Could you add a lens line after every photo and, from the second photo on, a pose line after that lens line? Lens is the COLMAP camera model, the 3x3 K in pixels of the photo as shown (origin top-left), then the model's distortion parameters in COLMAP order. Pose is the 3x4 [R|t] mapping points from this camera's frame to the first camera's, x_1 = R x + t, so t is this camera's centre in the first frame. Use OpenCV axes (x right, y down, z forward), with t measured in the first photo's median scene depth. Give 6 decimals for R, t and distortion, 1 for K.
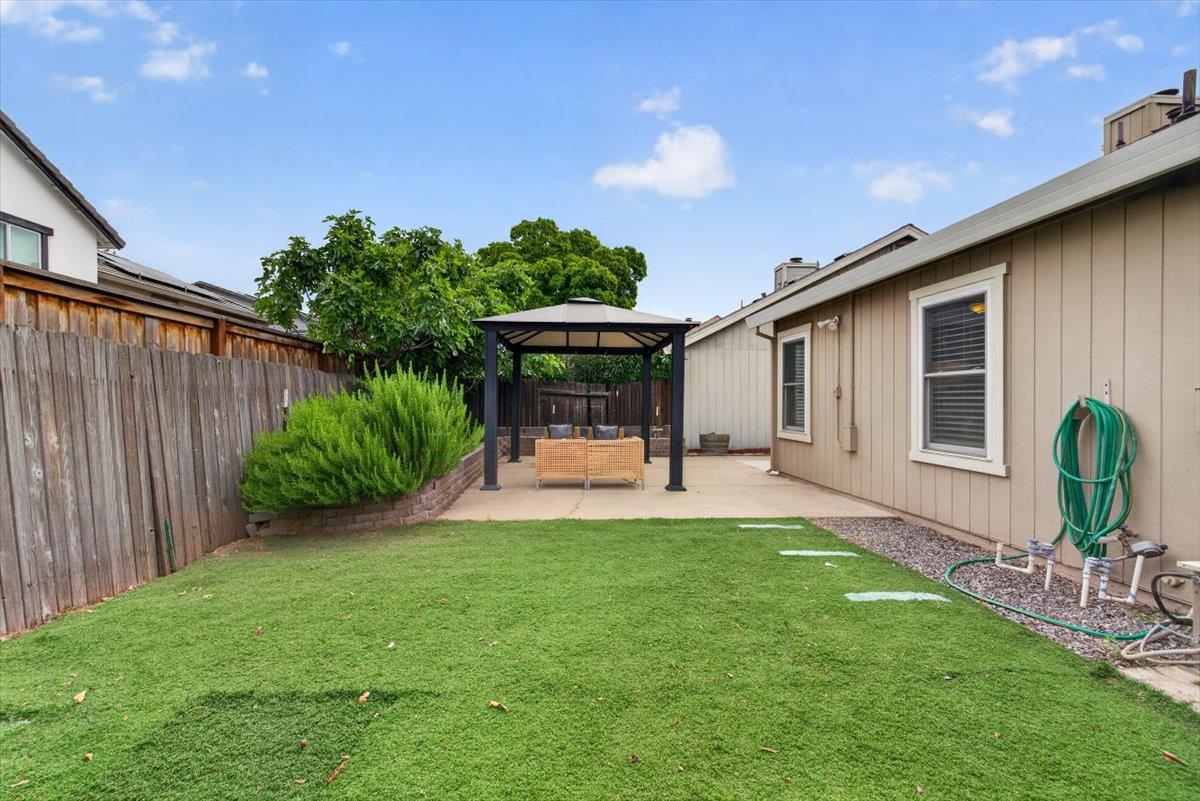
lens RADIAL K [[524.9, 0, 604.8], [0, 524.9, 407.1], [0, 0, 1]] dist [0.003312, -0.000233]
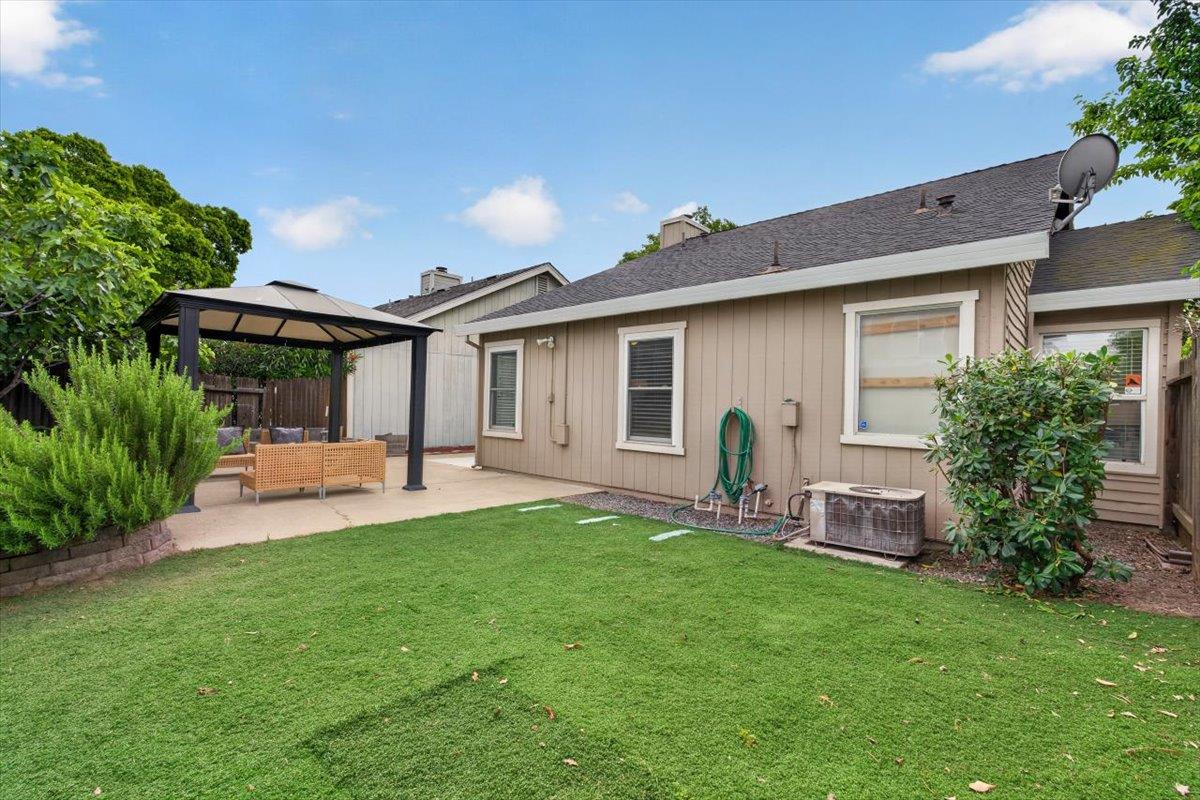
lens RADIAL K [[524.9, 0, 604.8], [0, 524.9, 406.6], [0, 0, 1]] dist [0.003312, -0.000233]
pose [[0.726771, 0.013290, 0.686751, -0.371024], [-0.012540, 0.999903, -0.006079, -0.001875], [-0.686765, -0.004194, 0.726867, 0.009420]]
